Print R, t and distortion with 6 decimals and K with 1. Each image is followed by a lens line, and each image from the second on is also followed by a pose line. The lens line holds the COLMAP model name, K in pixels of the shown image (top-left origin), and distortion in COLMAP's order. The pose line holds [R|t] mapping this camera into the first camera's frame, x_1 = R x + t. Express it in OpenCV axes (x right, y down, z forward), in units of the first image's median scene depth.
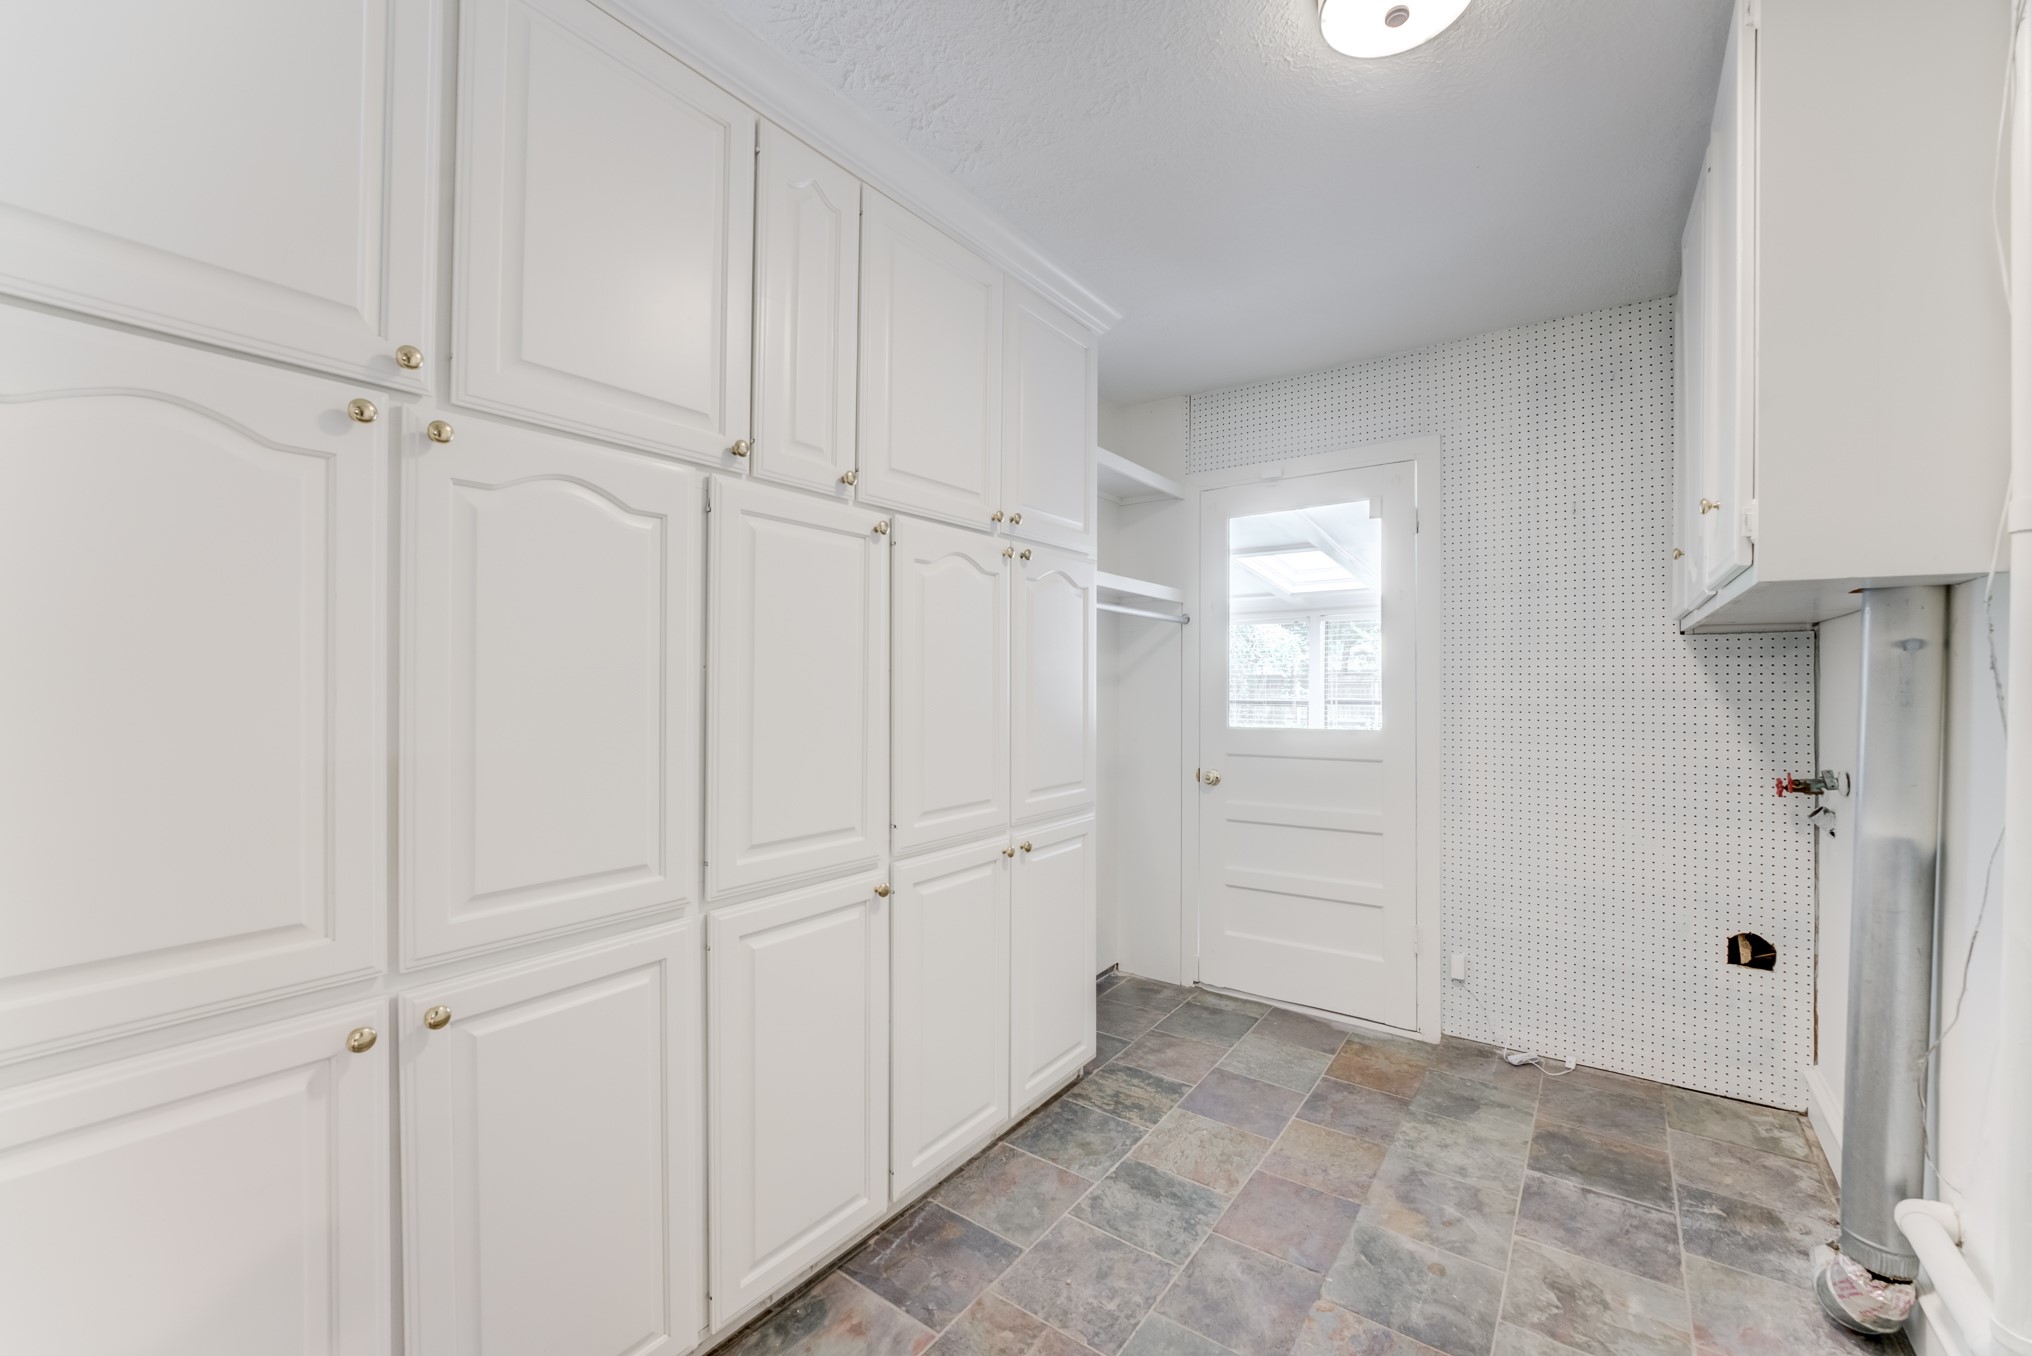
lens RADIAL K [[809.1, 0, 1012.6], [0, 809.1, 679.6], [0, 0, 1]] dist [-0.011999, 0.002103]
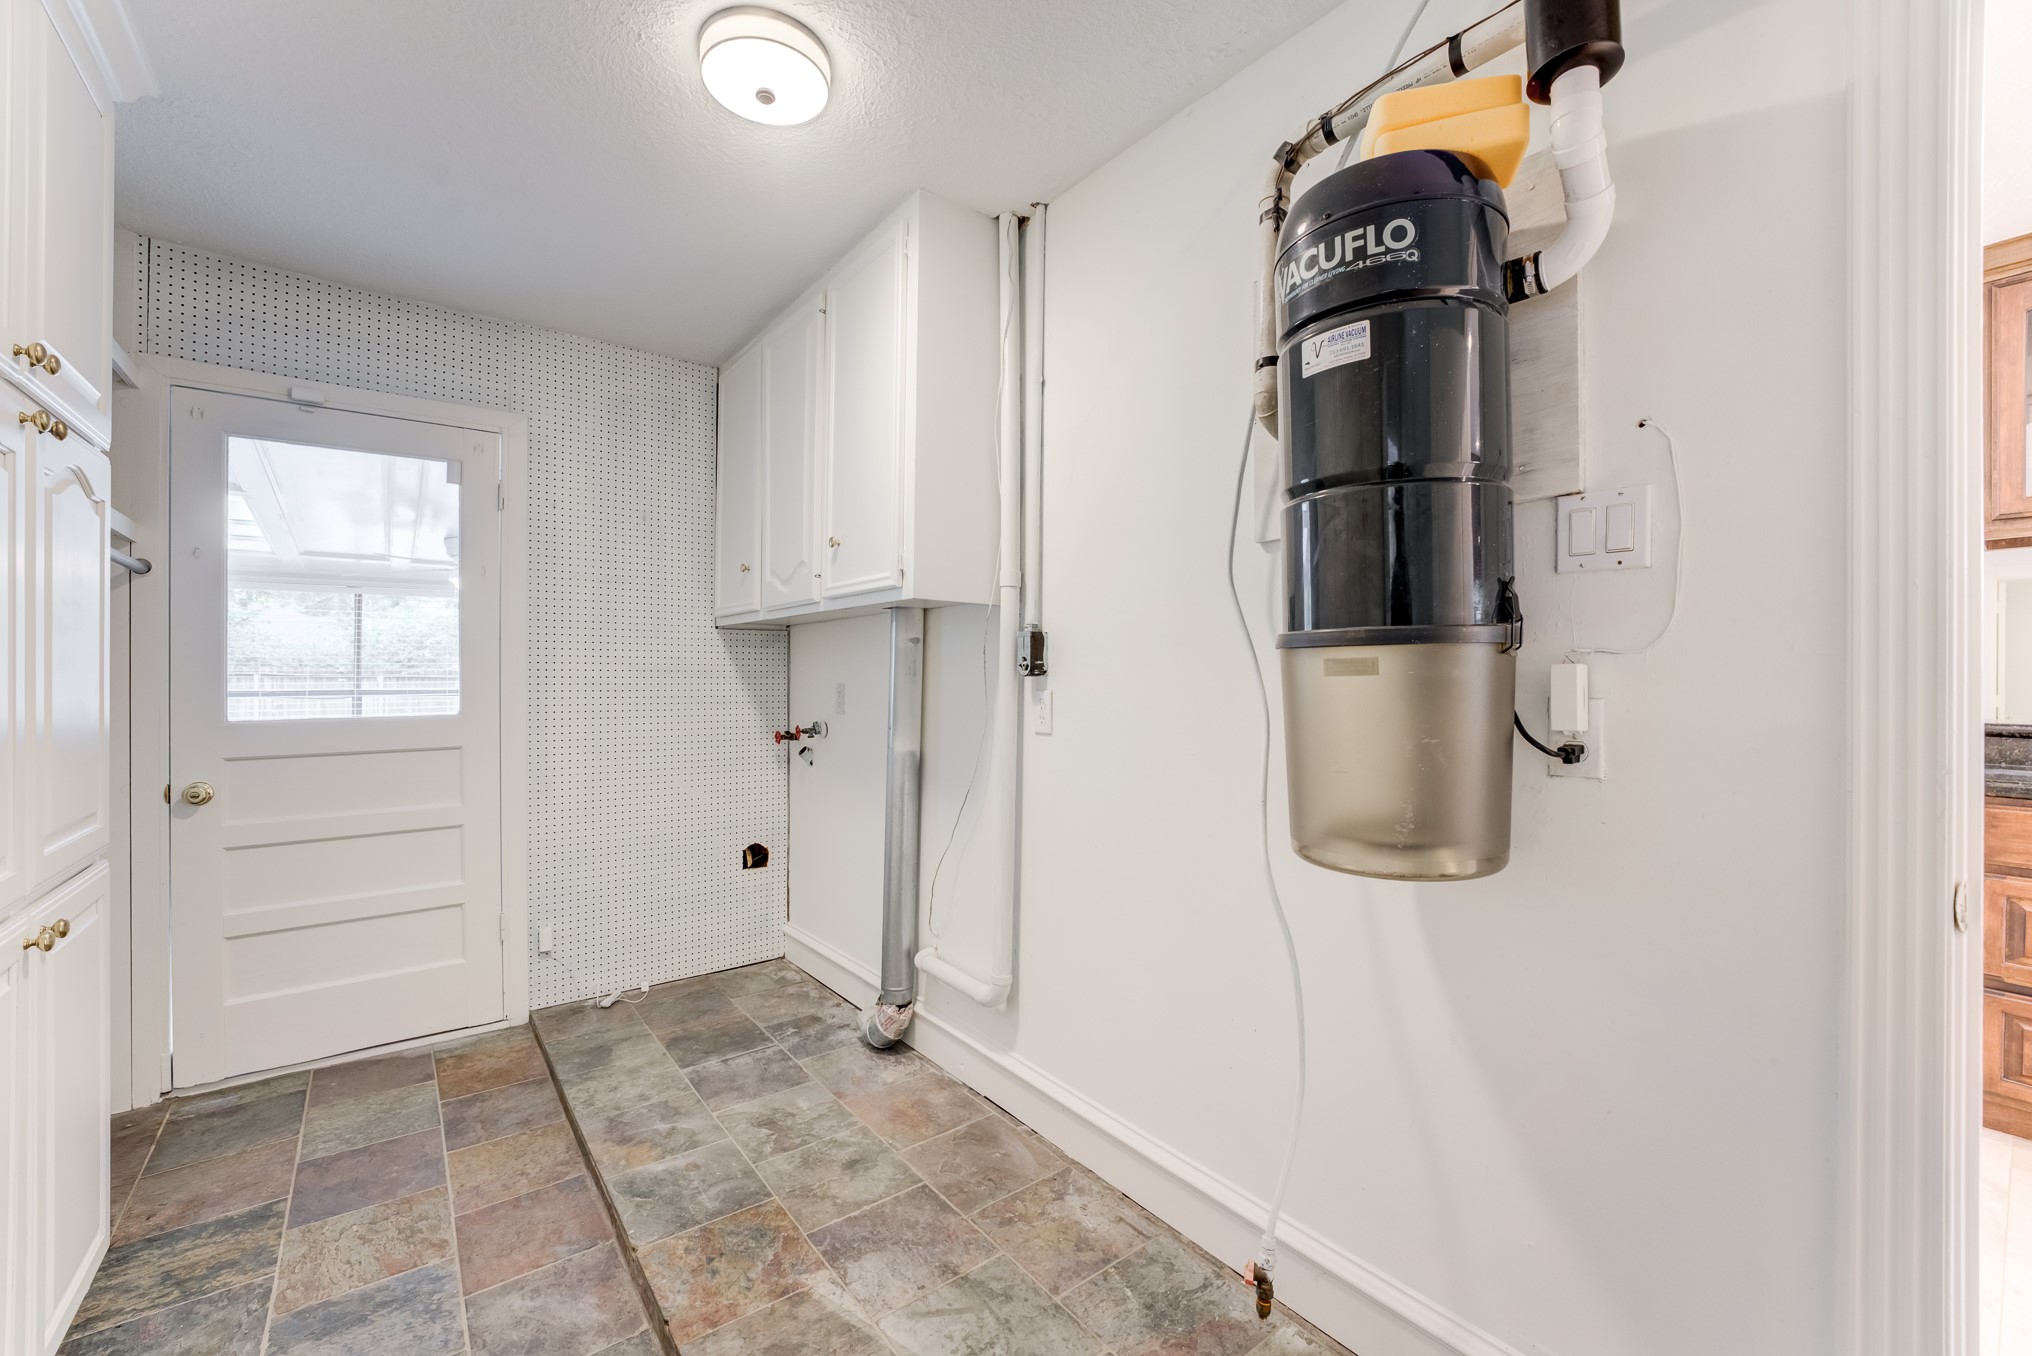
lens RADIAL K [[809.1, 0, 1005.7], [0, 809.1, 679.2], [0, 0, 1]] dist [-0.011999, 0.002103]
pose [[0.301738, -0.003845, 0.953383, -0.292133], [-0.005263, 0.999970, 0.005699, 0.017273], [-0.953376, -0.006737, 0.301709, 0.152369]]
